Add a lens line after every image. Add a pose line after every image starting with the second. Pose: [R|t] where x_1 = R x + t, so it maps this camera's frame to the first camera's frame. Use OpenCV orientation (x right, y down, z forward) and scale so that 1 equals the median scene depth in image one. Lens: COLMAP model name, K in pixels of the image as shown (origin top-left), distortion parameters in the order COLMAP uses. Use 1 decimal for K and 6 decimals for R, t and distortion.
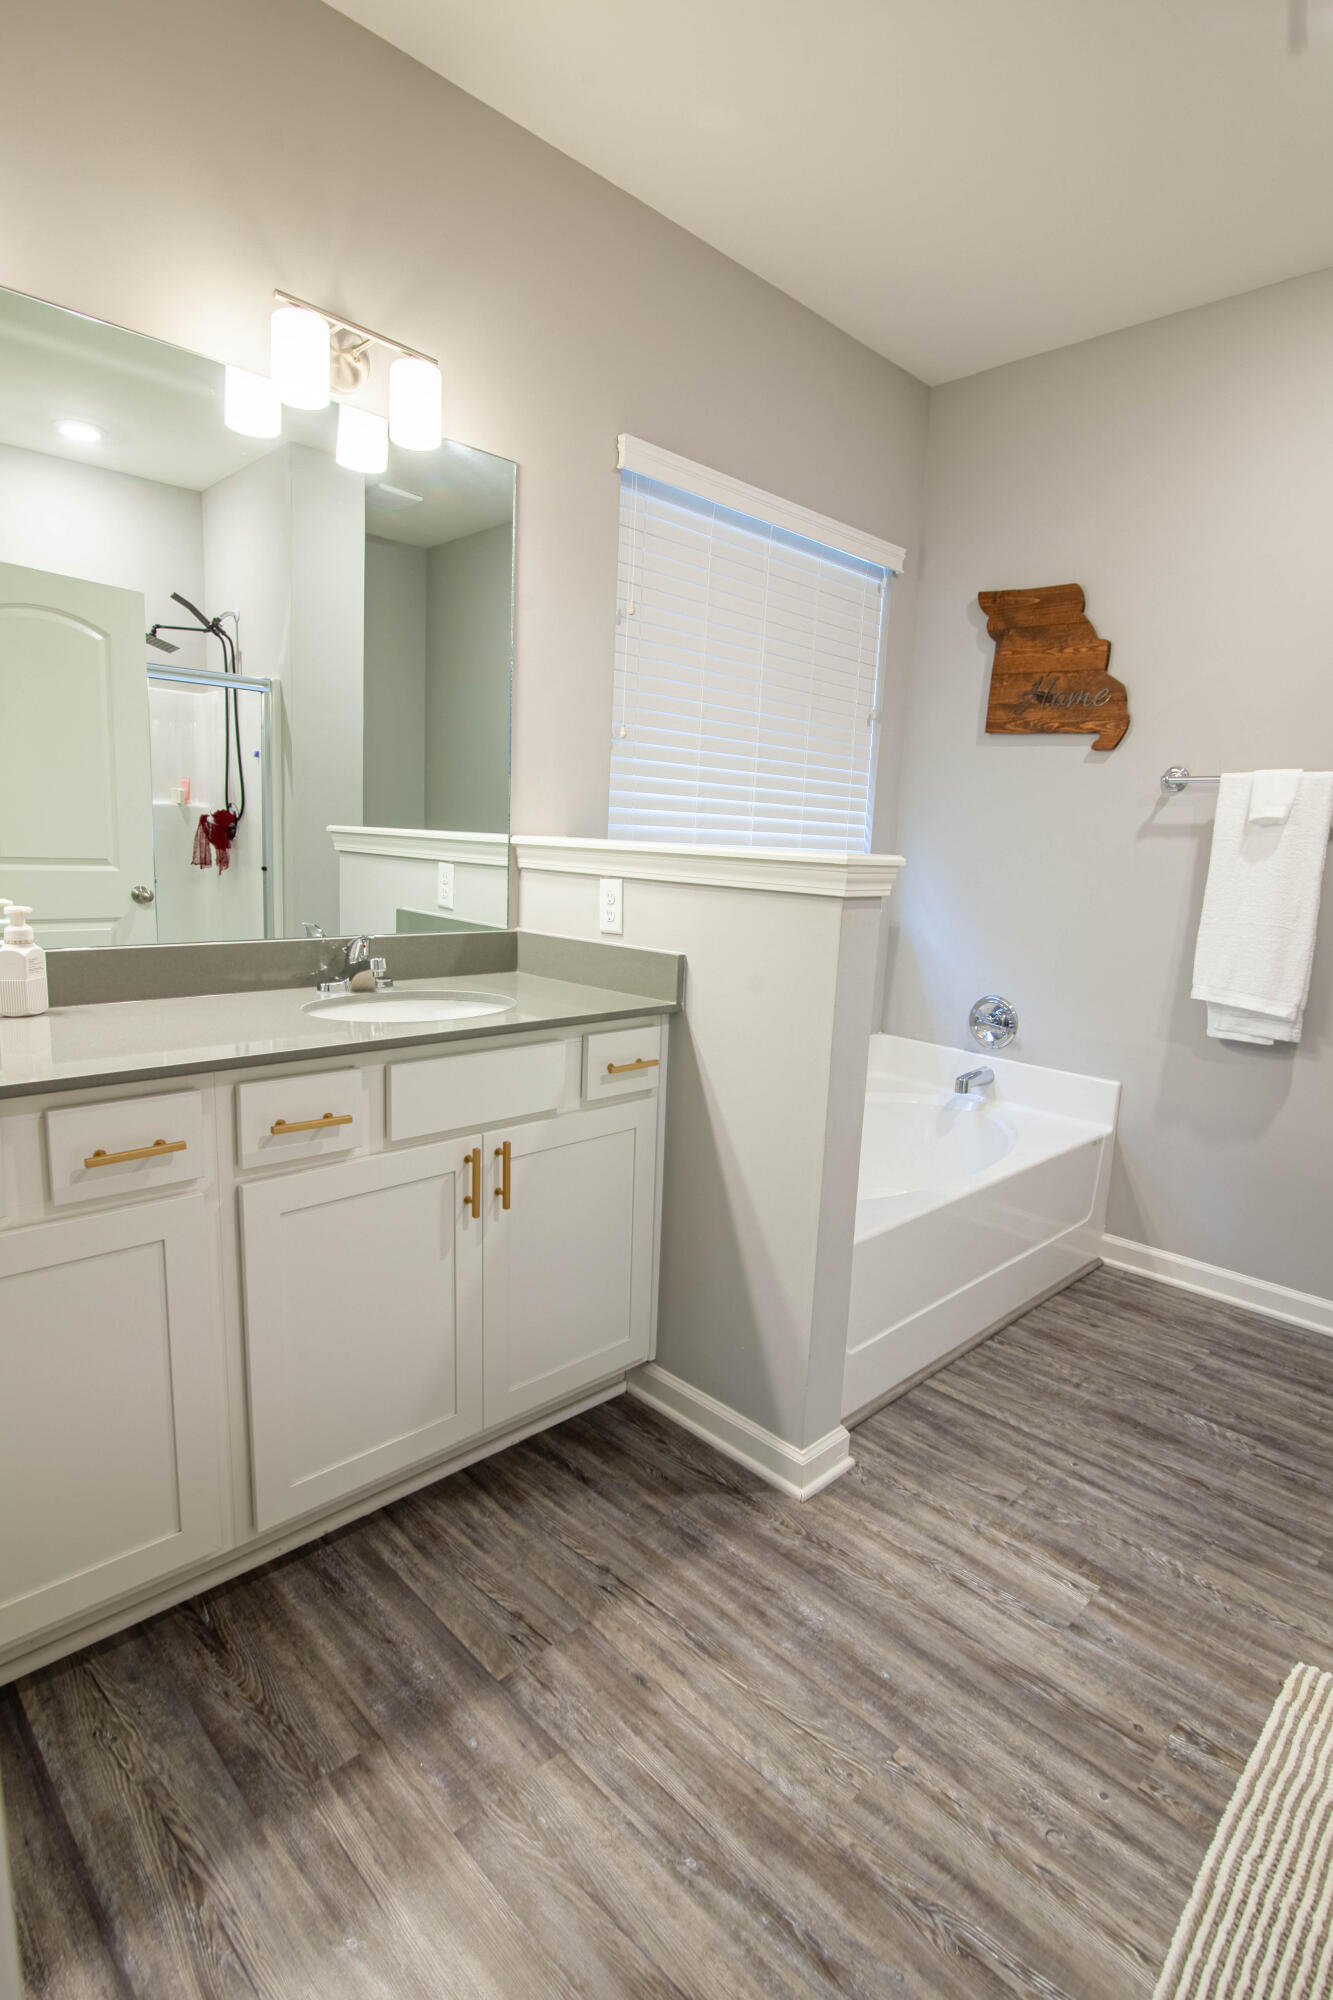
lens RADIAL K [[1027.2, 0, 670.9], [0, 1027.2, 1010.2], [0, 0, 1]] dist [-0.021176, 0.001149]
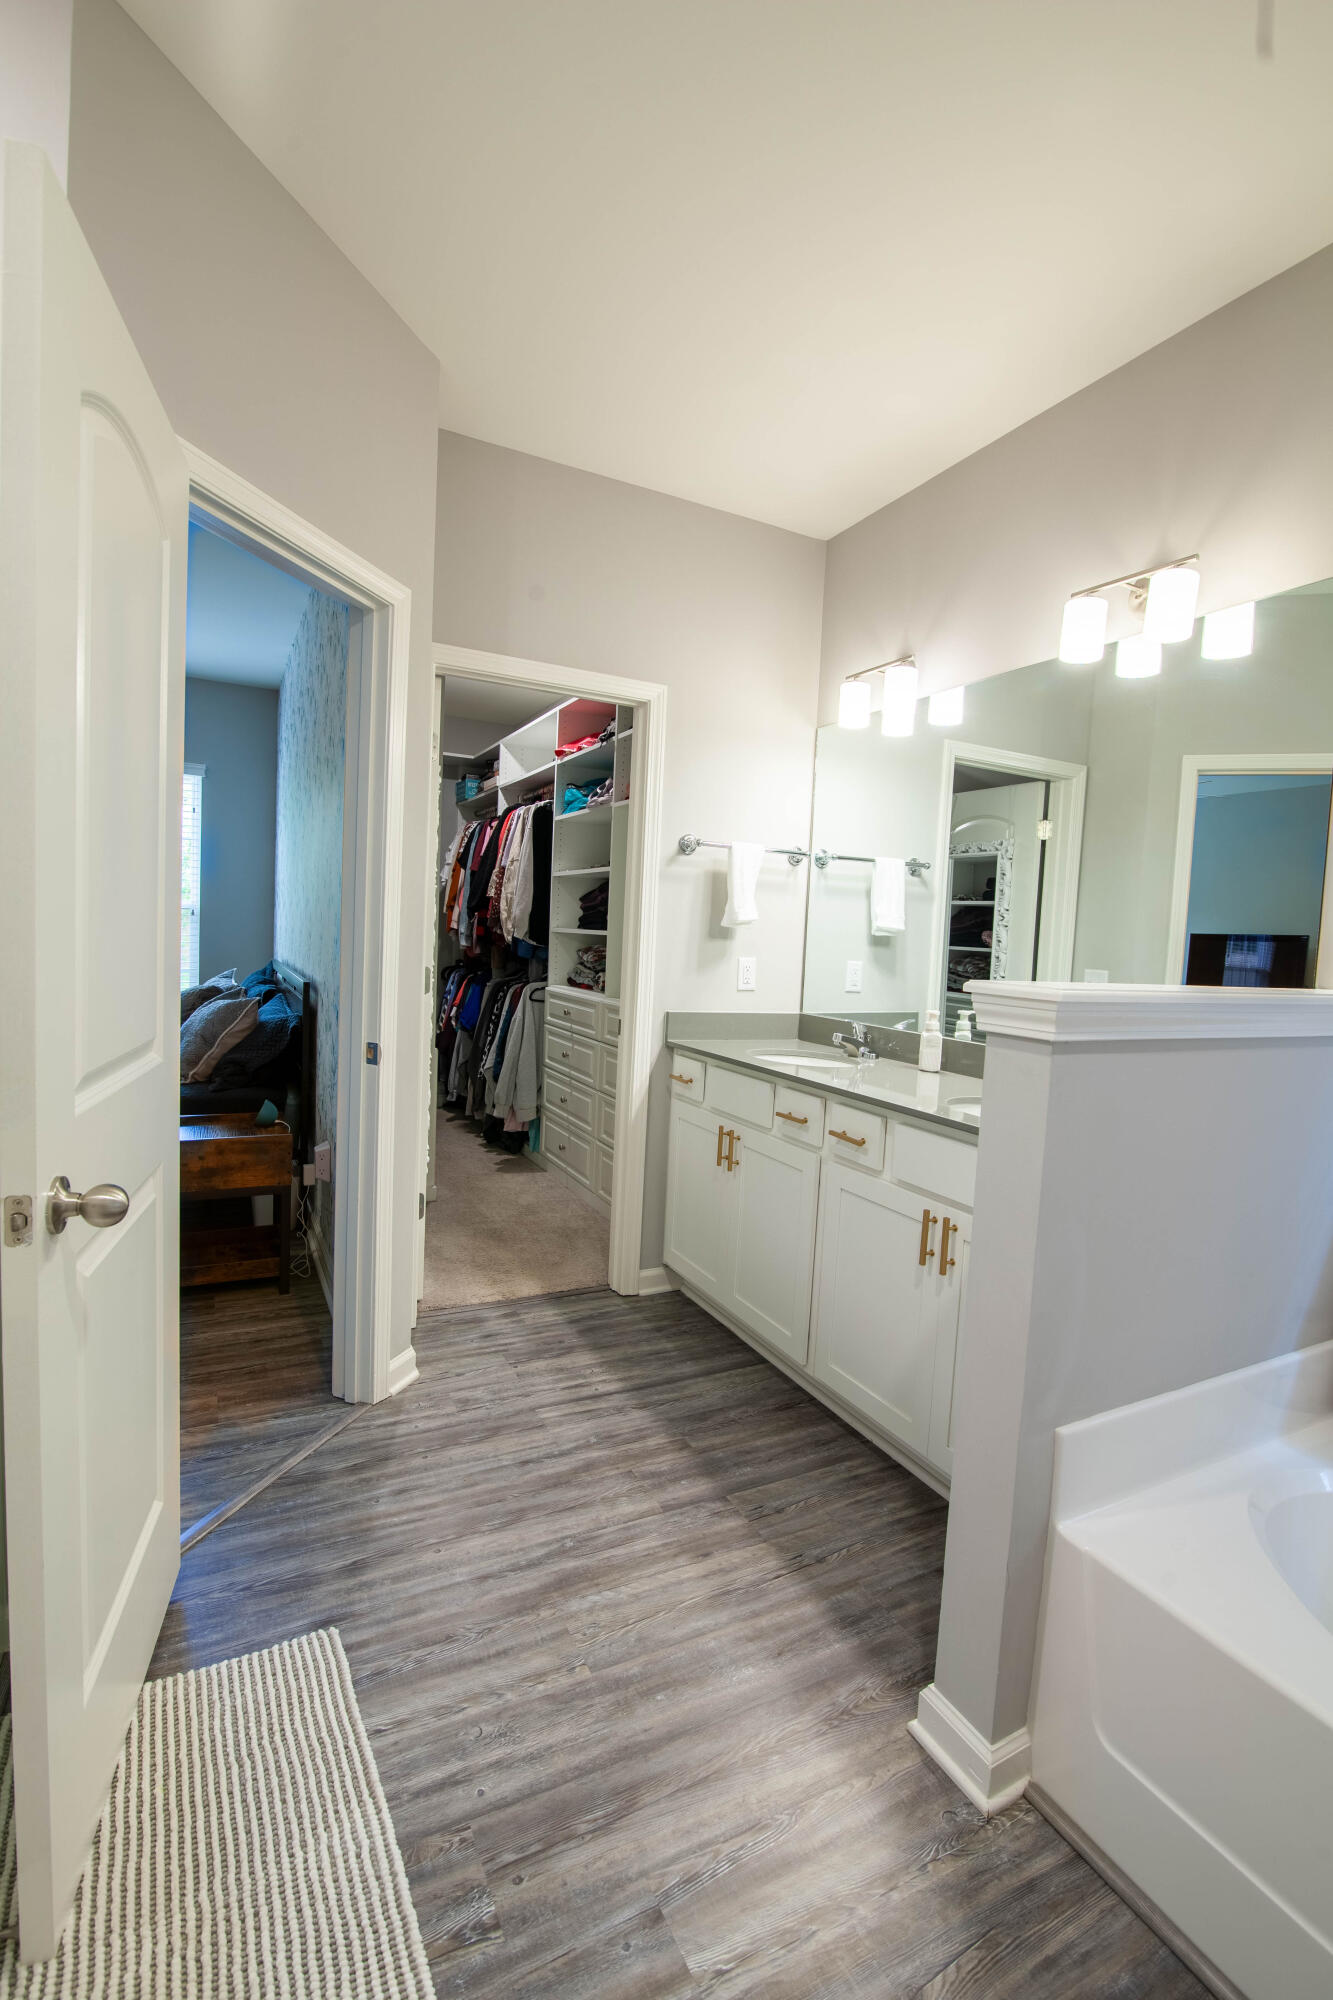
lens RADIAL K [[922.0, 0, 667.6], [0, 922.0, 996.0], [0, 0, 1]] dist [-0.016151, -0.000242]
pose [[-0.311149, 0.006914, -0.950336, 1.267557], [-0.222087, 0.971757, 0.079783, -0.182106], [0.924047, 0.235882, -0.300826, 1.250596]]
